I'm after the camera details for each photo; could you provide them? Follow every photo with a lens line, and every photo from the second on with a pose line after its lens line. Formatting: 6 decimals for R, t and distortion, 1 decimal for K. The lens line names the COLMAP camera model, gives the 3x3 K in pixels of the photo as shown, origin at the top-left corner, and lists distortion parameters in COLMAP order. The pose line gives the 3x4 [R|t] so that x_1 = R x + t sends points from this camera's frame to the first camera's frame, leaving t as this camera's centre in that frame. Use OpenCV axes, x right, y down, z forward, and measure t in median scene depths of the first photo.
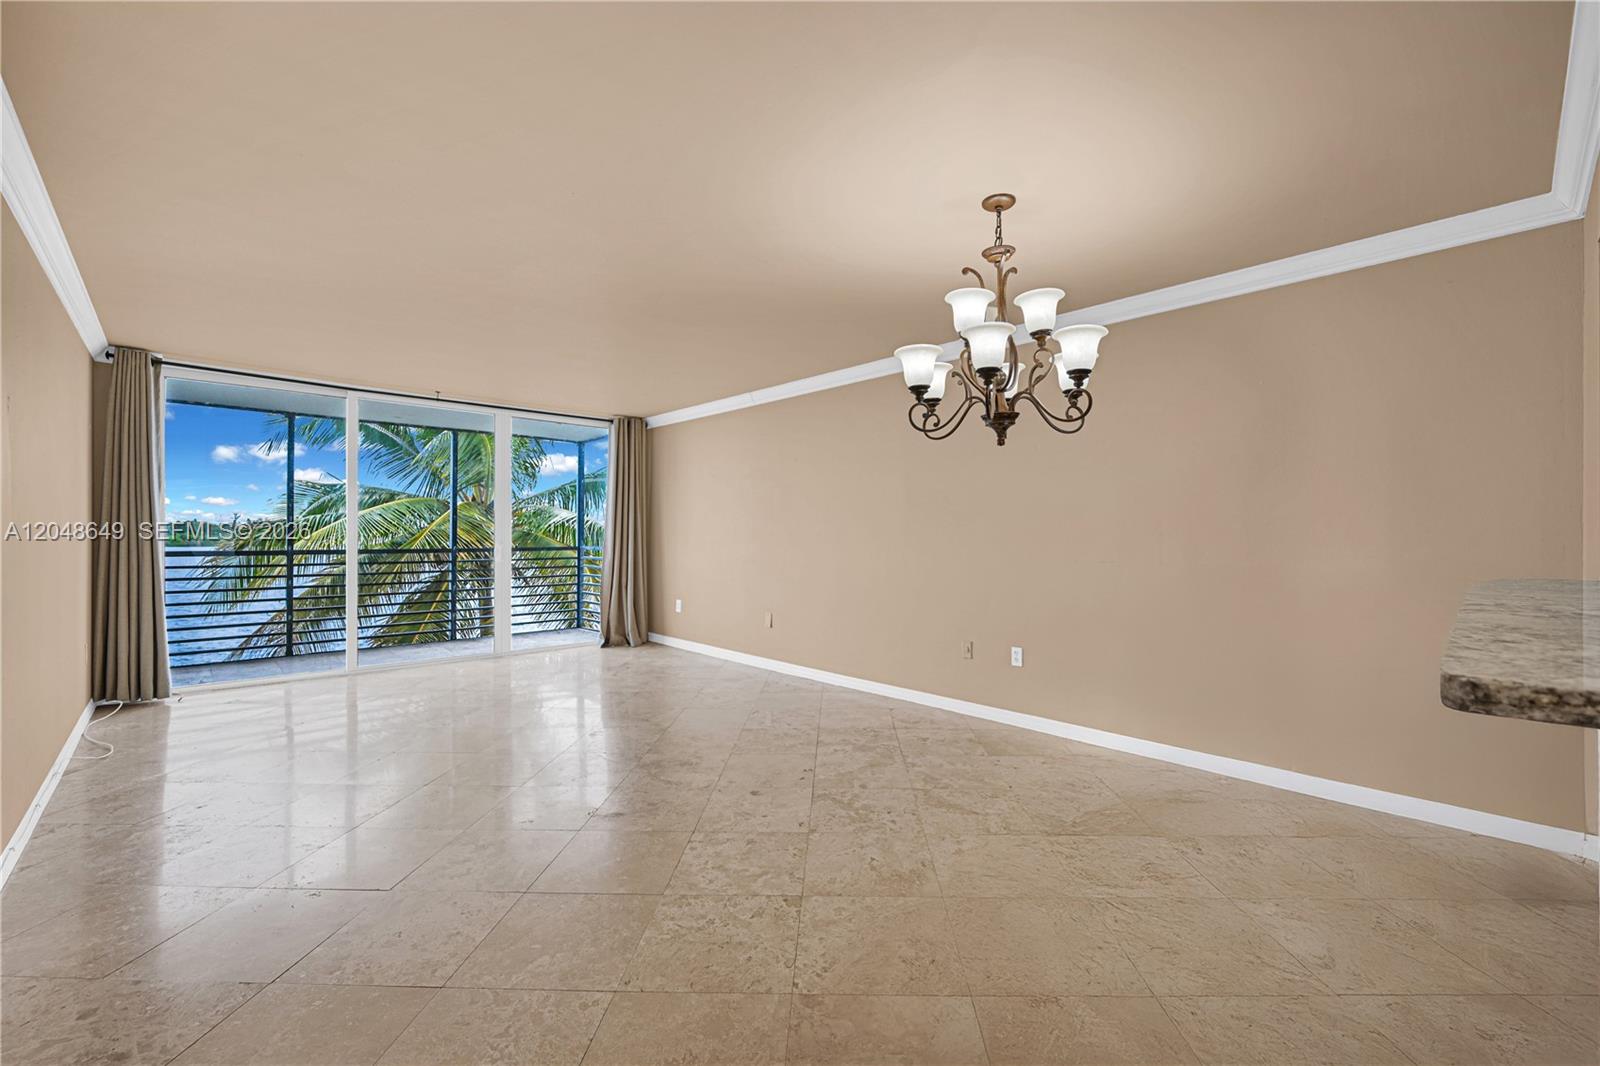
lens RADIAL K [[676.1, 0, 813.6], [0, 676.1, 528.5], [0, 0, 1]] dist [0.028267, 0.000053]
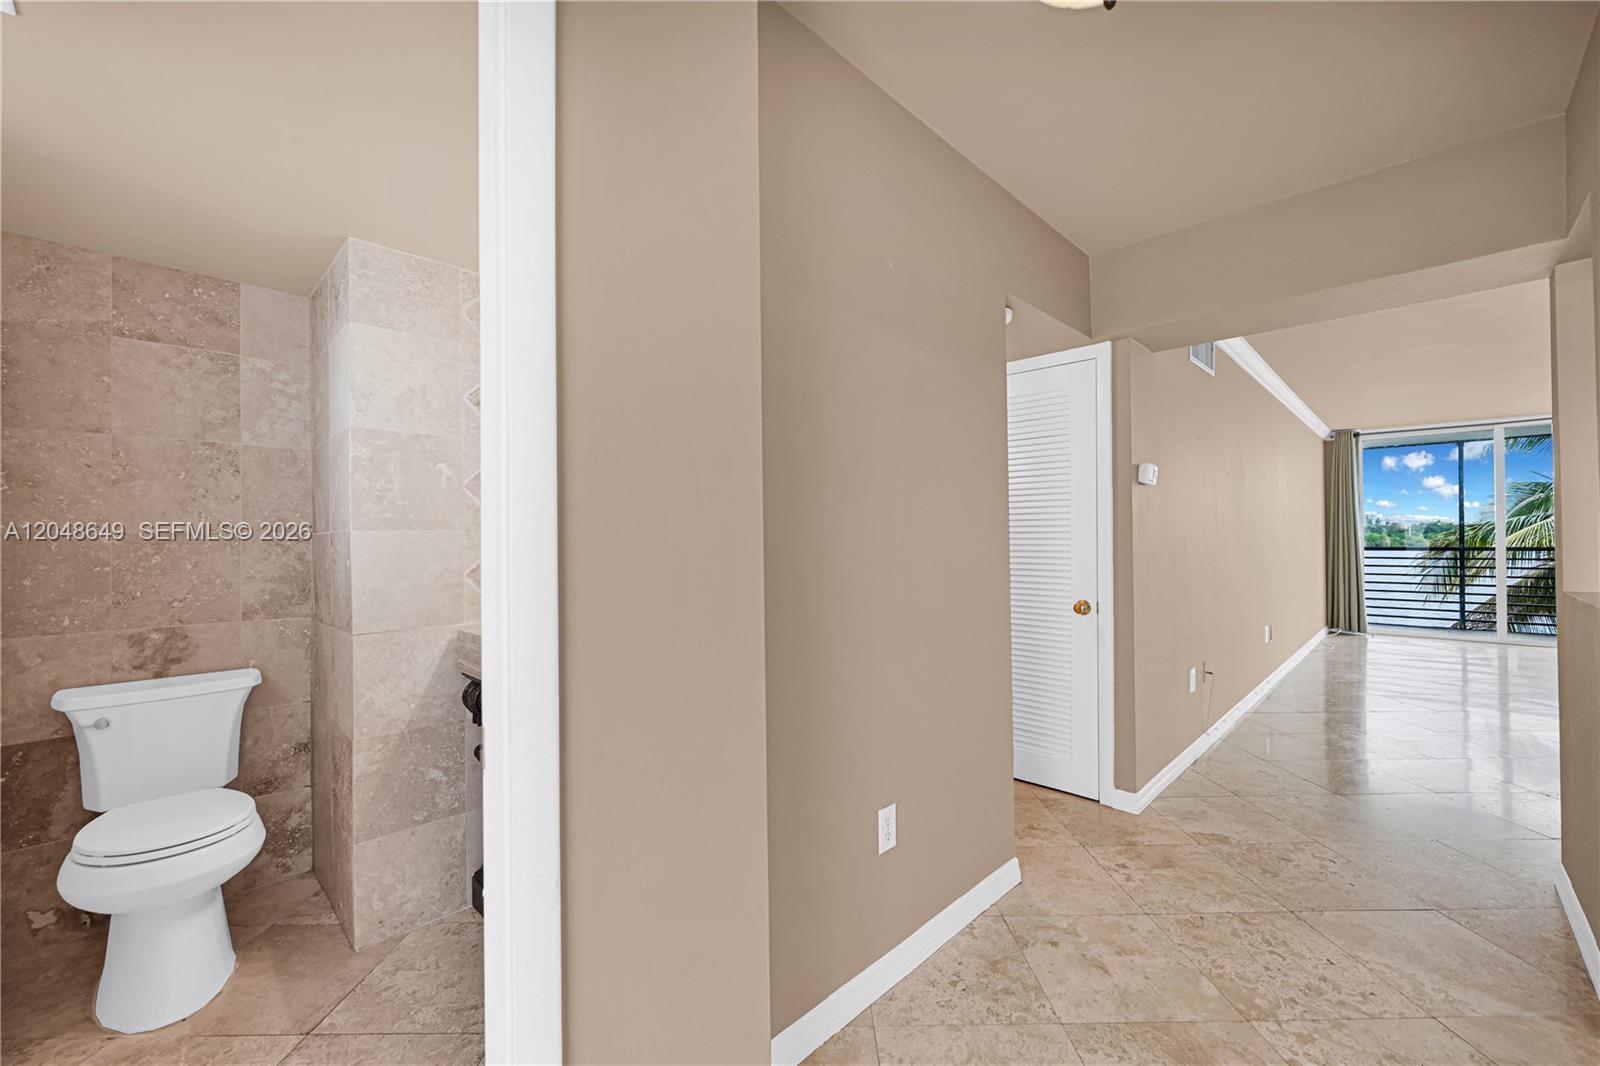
lens RADIAL K [[624.2, 0, 800.0], [0, 624.2, 533.0], [0, 0, 1]] dist [0.001189, 0.000206]
pose [[0.018171, -0.012058, -0.999762, 0.578000], [0.024072, 0.999643, -0.011619, -0.016620], [0.999545, -0.023855, 0.018455, -0.410001]]
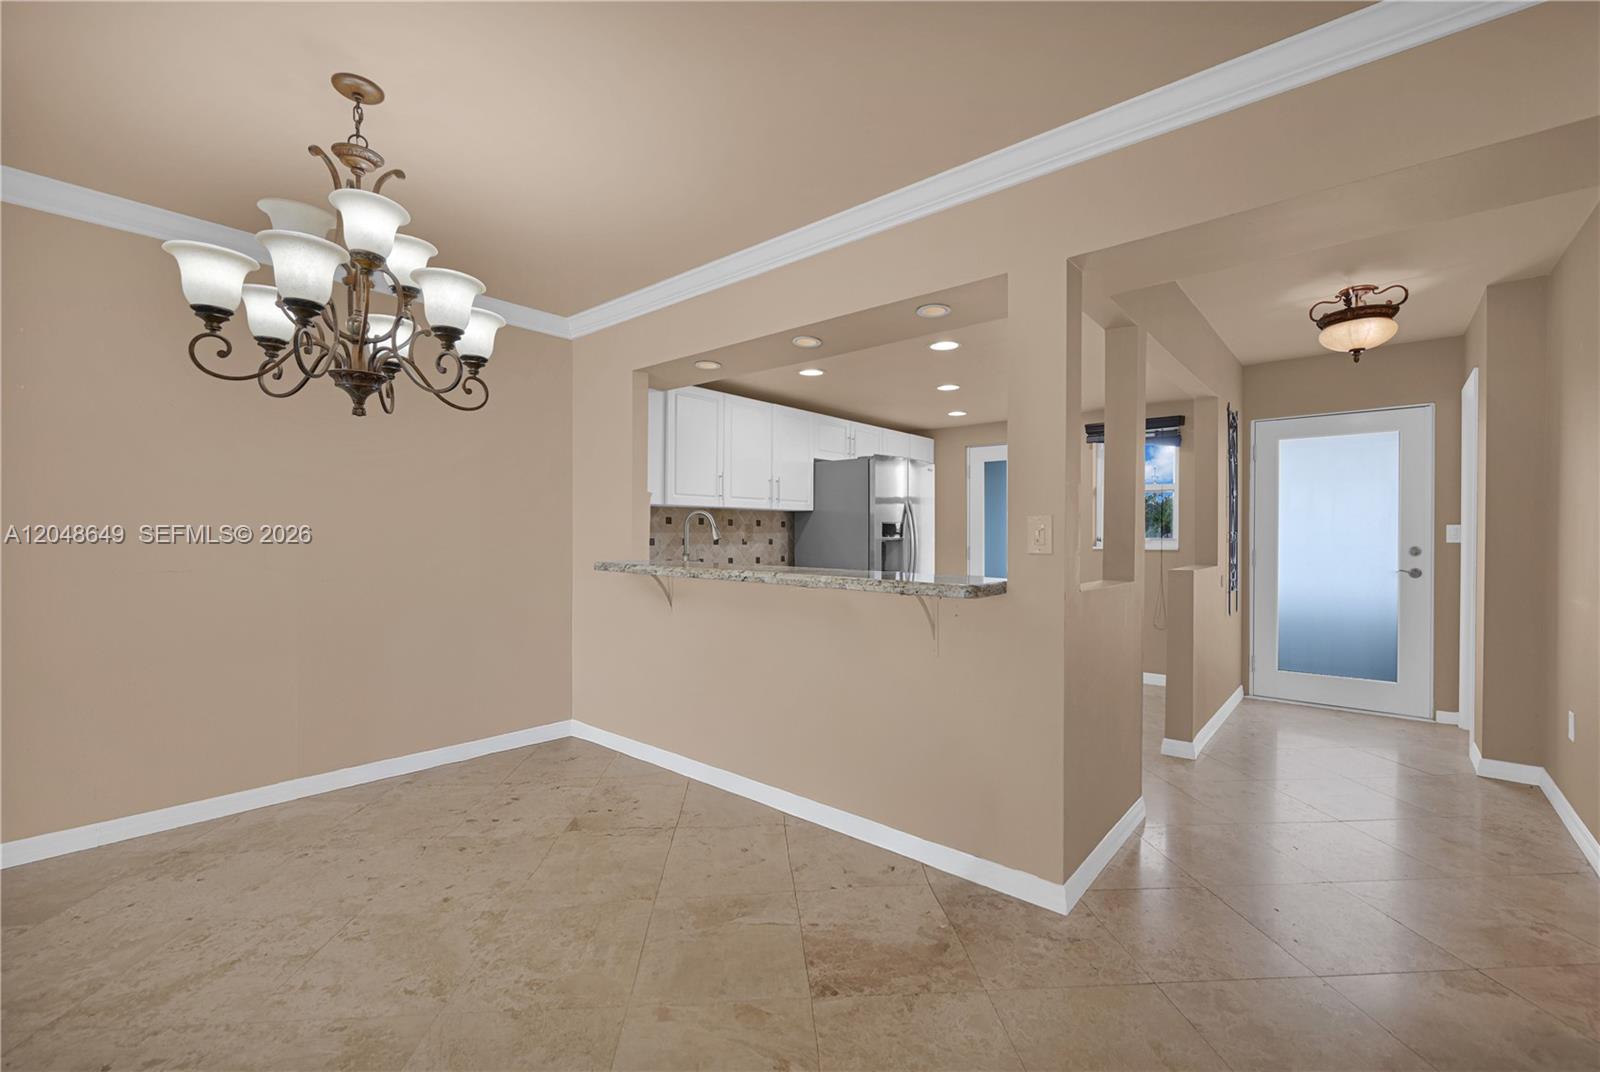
lens RADIAL K [[662.6, 0, 811.3], [0, 662.6, 541.2], [0, 0, 1]] dist [0.000436, 0.000668]
pose [[-0.109224, -0.008891, 0.993977, -0.371650], [-0.005368, 0.999951, 0.008354, 0.005347], [-0.994003, -0.004423, -0.109266, 0.430070]]
